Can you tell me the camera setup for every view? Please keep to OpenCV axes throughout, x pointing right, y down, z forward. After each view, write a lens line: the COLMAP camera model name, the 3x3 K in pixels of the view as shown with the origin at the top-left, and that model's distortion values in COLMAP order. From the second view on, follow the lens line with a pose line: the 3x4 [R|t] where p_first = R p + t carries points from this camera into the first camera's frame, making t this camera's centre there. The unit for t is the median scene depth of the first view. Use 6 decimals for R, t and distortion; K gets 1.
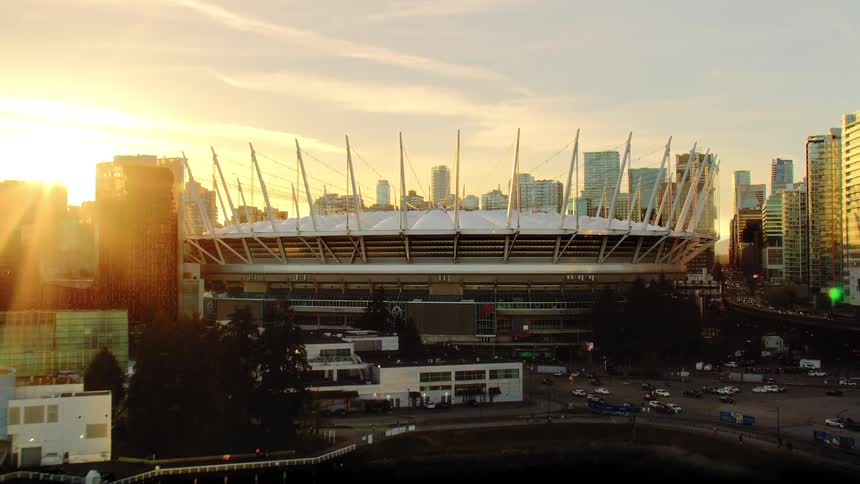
lens RADIAL K [[934.6, 0, 430.0], [0, 934.6, 242.0], [0, 0, 1]] dist [0.008871, 0.026829]
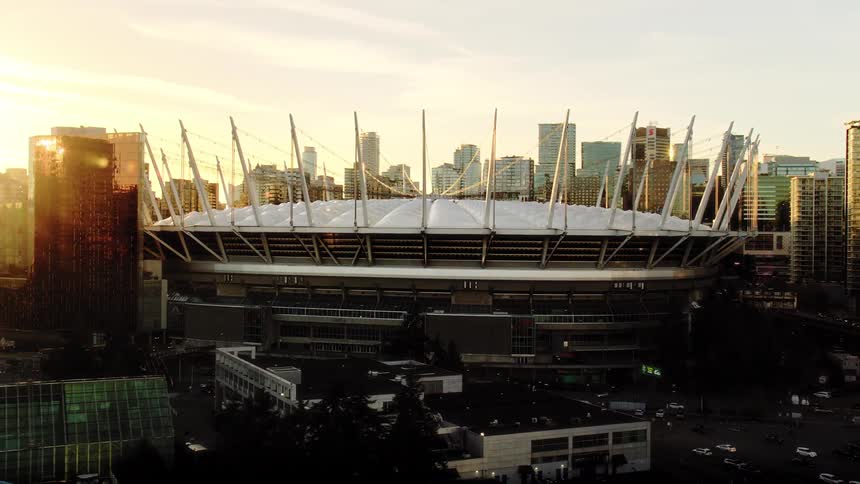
lens RADIAL K [[962.9, 0, 430.0], [0, 962.9, 242.0], [0, 0, 1]] dist [0.012886, 0.010448]
pose [[0.994734, 0.009855, 0.102012, -0.109974], [-0.013584, 0.999262, 0.035927, -0.030853], [-0.101583, -0.037124, 0.994134, 0.145918]]
